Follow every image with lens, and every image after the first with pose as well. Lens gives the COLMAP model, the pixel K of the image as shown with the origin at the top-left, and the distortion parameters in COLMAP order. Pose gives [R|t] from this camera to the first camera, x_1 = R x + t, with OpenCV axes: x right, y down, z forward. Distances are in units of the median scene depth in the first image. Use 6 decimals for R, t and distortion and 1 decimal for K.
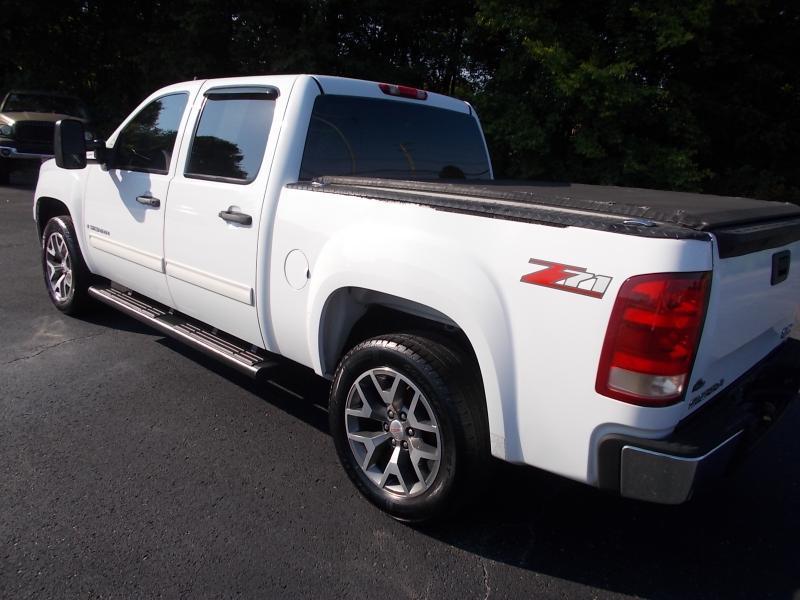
lens RADIAL K [[609.5, 0, 400.0], [0, 609.5, 300.0], [0, 0, 1]] dist [-0.000880, -0.016289]
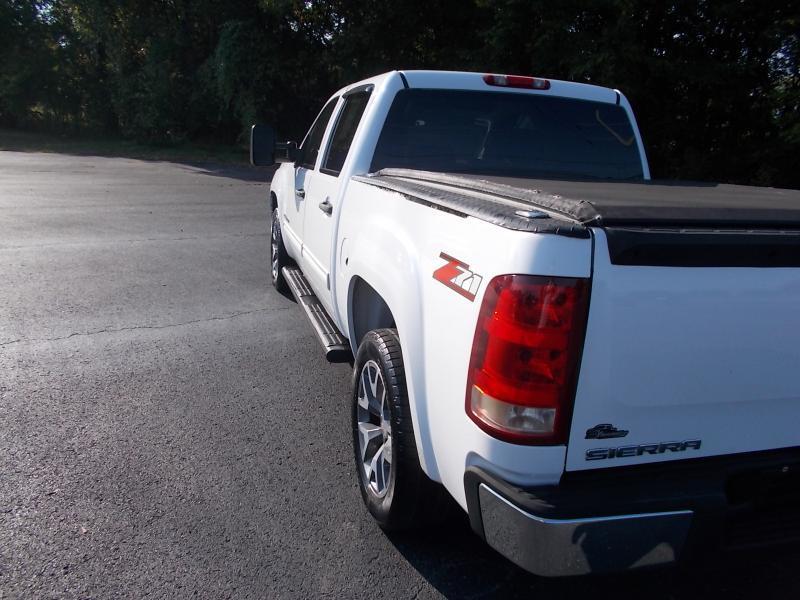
lens RADIAL K [[605.9, 0, 397.2], [0, 605.9, 302.6], [0, 0, 1]] dist [-0.006059, -0.008269]
pose [[0.863265, 0.110339, -0.492544, 0.388578], [-0.115865, 0.993076, 0.019396, -0.003222], [0.491273, 0.040325, 0.870071, 0.135045]]
